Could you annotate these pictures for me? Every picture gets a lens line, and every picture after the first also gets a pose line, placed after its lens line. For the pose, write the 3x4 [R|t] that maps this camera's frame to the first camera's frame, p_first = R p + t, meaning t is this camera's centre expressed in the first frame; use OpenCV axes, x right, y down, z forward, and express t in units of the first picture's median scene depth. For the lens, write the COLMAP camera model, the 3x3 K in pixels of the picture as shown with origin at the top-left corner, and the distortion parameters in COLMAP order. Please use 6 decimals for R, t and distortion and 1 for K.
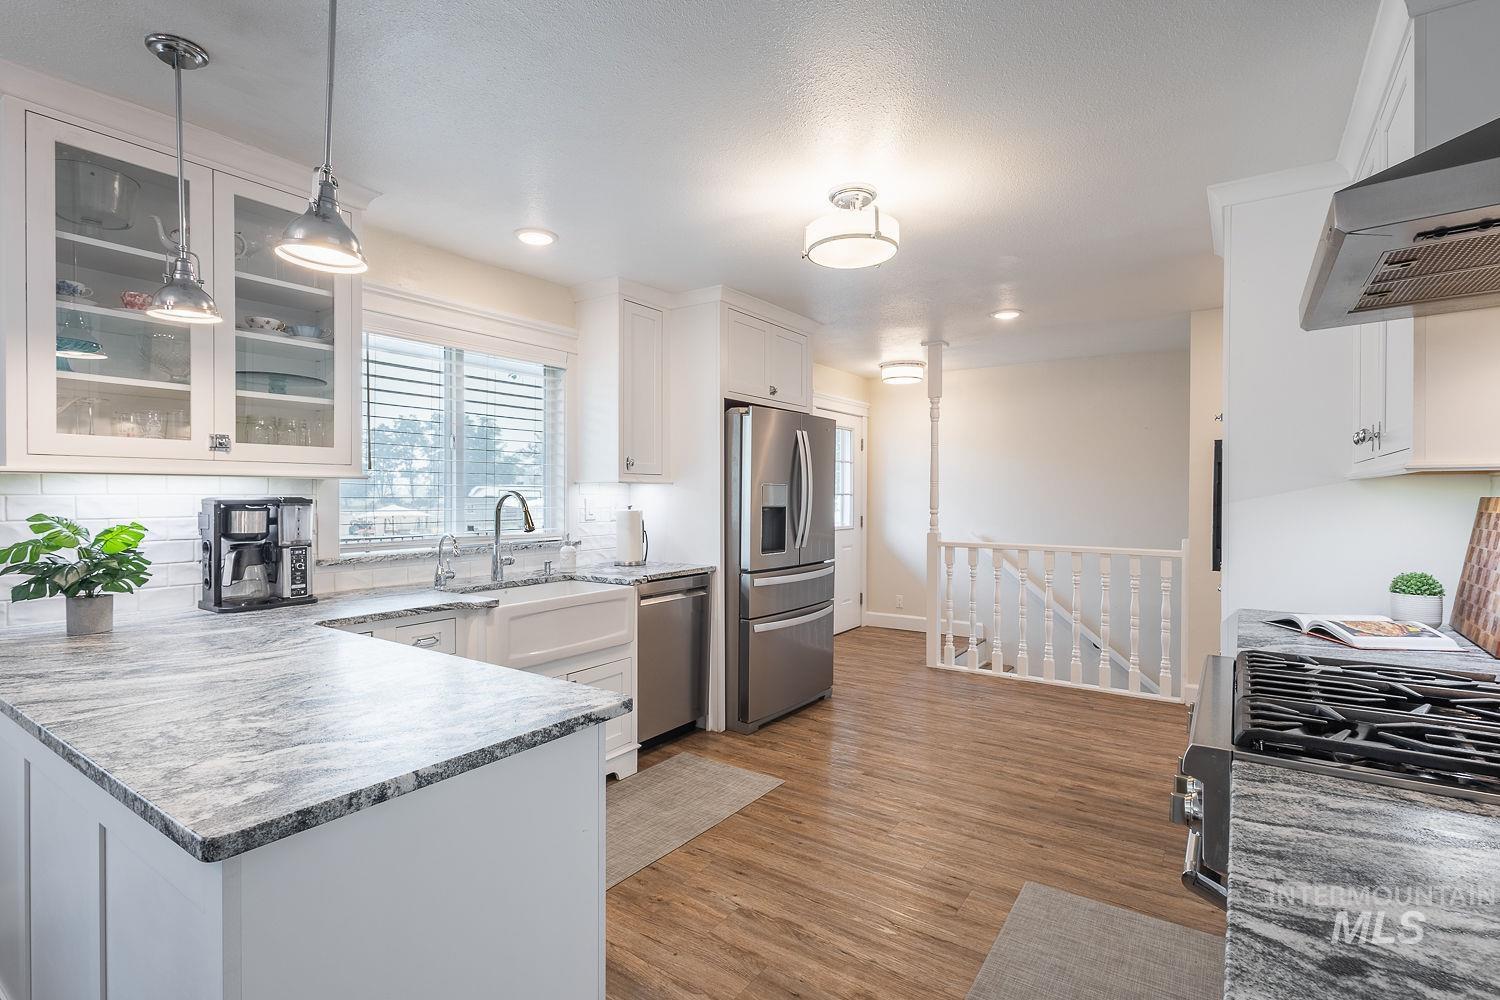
lens RADIAL K [[699.5, 0, 751.6], [0, 699.5, 494.9], [0, 0, 1]] dist [0.004465, -0.000728]
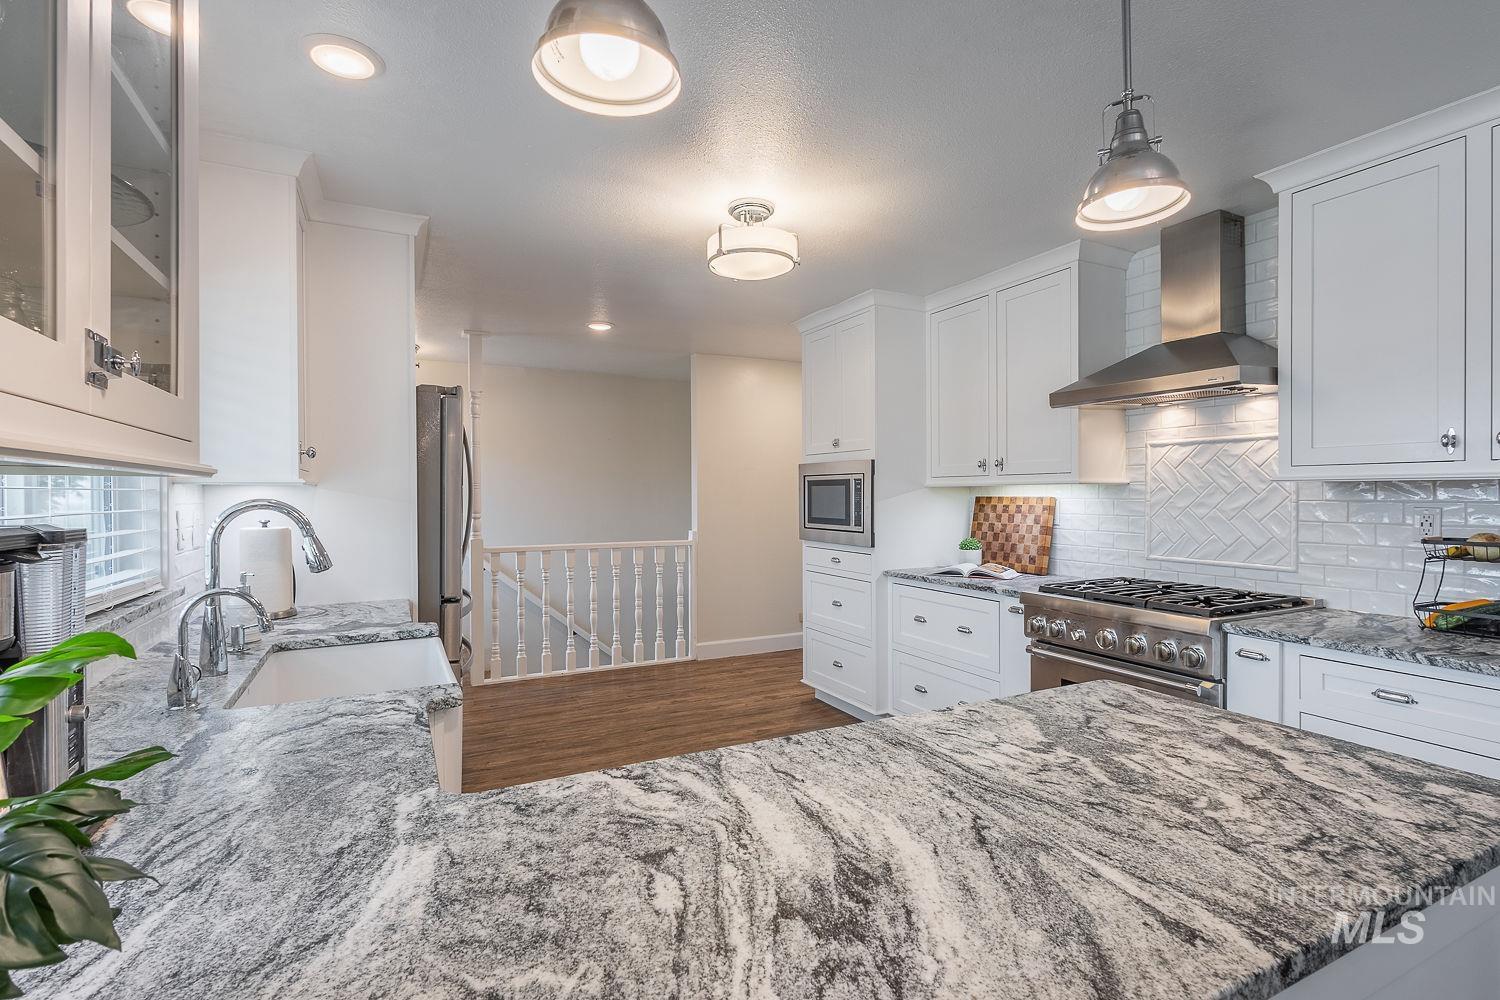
lens RADIAL K [[699.5, 0, 742.4], [0, 699.5, 493.8], [0, 0, 1]] dist [0.004465, -0.000728]
pose [[0.492701, -0.004670, 0.870186, -1.626498], [0.006677, 0.999976, 0.001585, -0.022520], [-0.870173, 0.005029, 0.492721, 1.065169]]
